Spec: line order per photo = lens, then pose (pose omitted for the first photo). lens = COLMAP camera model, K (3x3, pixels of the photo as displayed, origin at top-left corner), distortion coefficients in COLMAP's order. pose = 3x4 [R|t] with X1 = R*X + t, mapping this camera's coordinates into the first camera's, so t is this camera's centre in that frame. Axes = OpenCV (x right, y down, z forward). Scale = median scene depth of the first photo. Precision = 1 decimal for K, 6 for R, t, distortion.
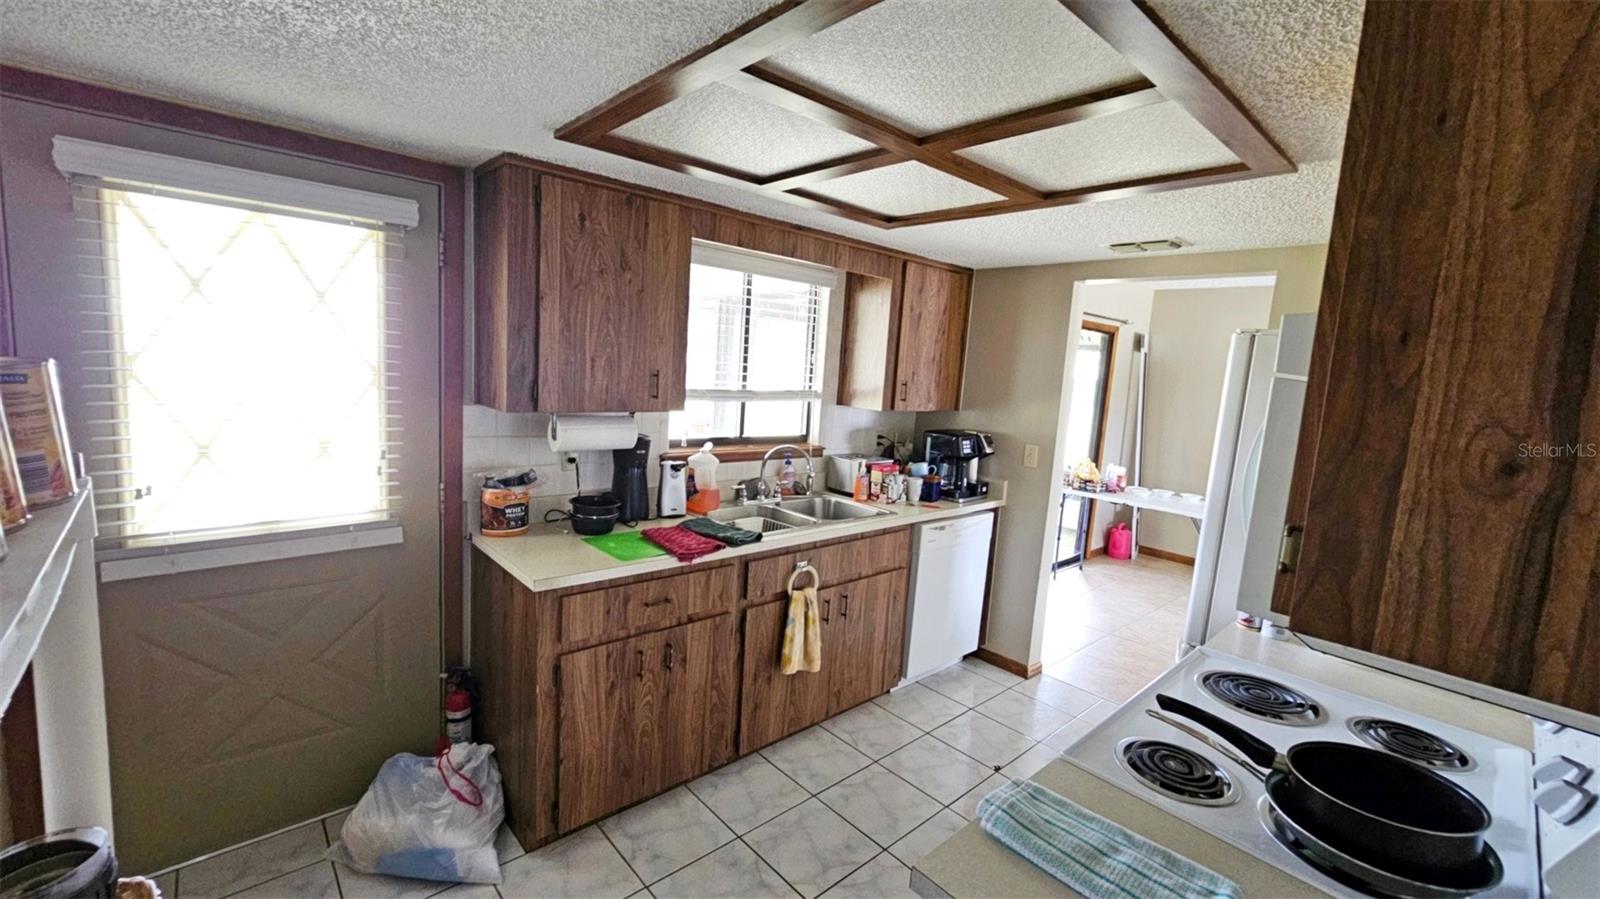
lens RADIAL K [[655.2, 0, 793.9], [0, 655.2, 440.4], [0, 0, 1]] dist [-0.000176, -0.000186]
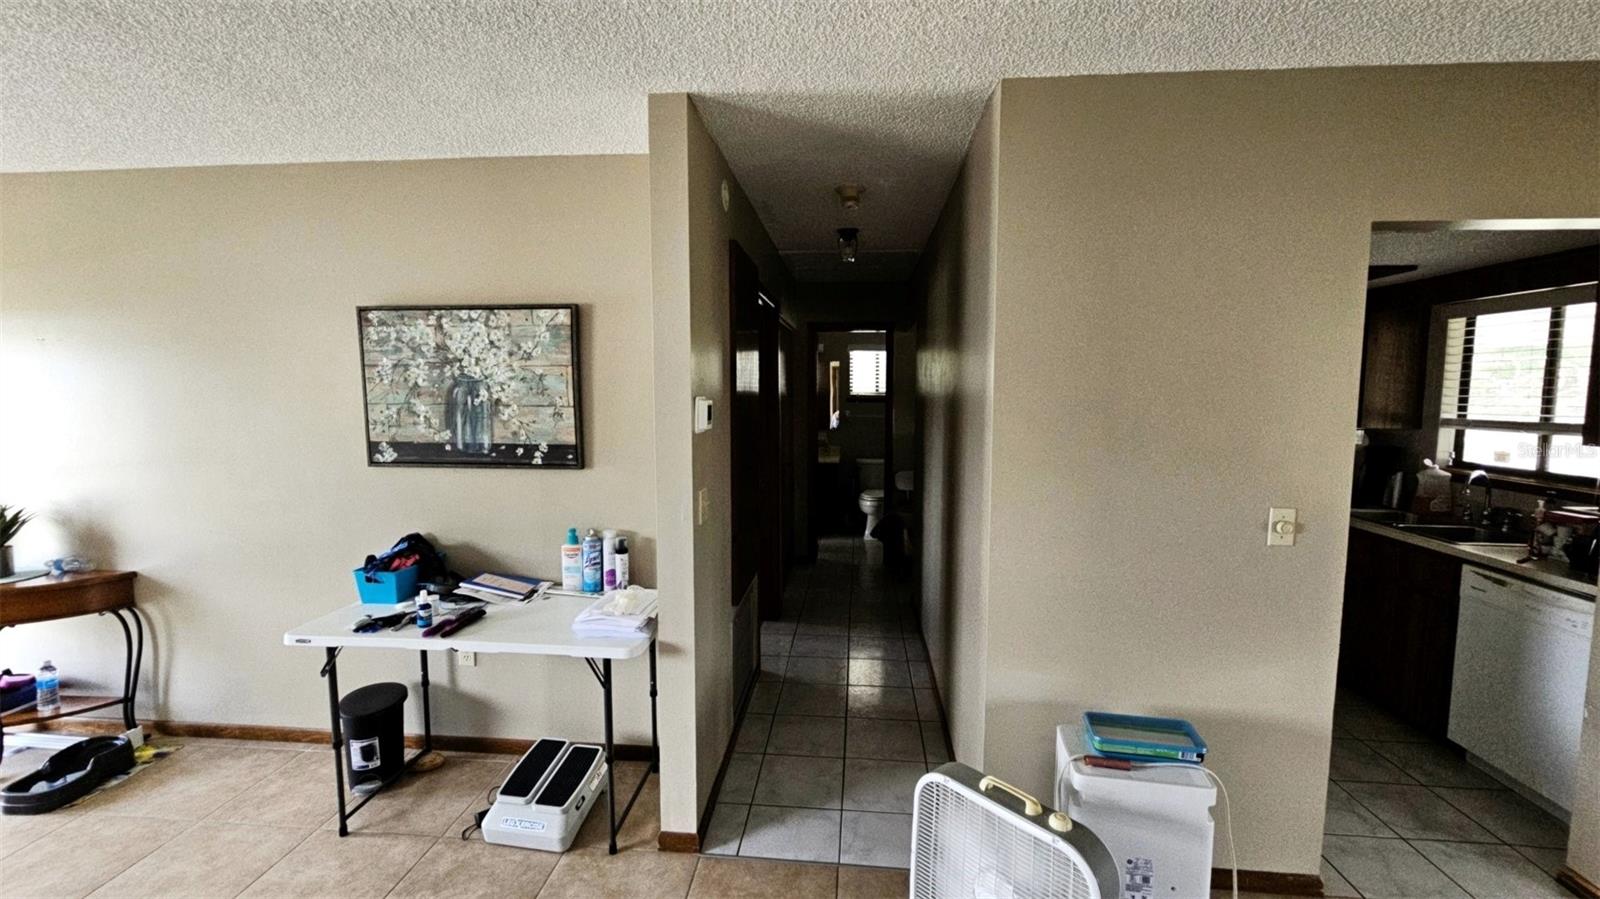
lens RADIAL K [[655.2, 0, 792.8], [0, 655.2, 459.1], [0, 0, 1]] dist [-0.000176, -0.000186]
pose [[-0.744481, 0.003061, -0.667637, 1.438025], [-0.127116, 0.981048, 0.146244, -0.023653], [0.655431, 0.193743, -0.729982, 1.001659]]
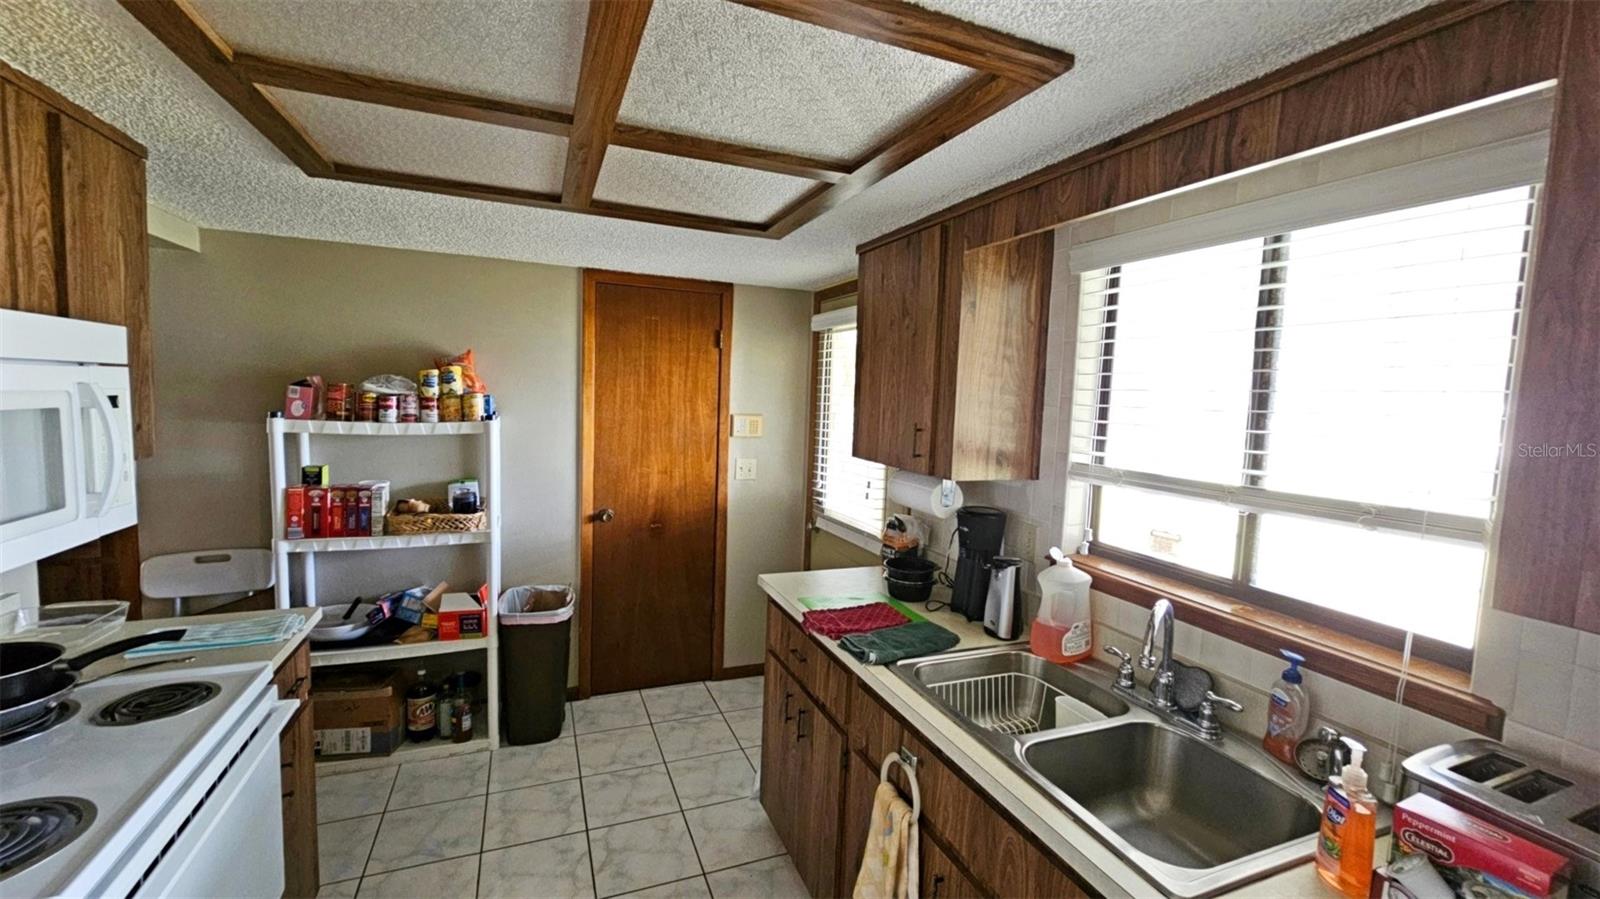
lens RADIAL K [[655.2, 0, 798.7], [0, 655.2, 449.5], [0, 0, 1]] dist [-0.000176, -0.000186]
pose [[-0.338990, 0.007392, -0.940761, 0.482042], [-0.173032, 0.982421, 0.070069, -0.080727], [0.924741, 0.186535, -0.331751, 0.862609]]
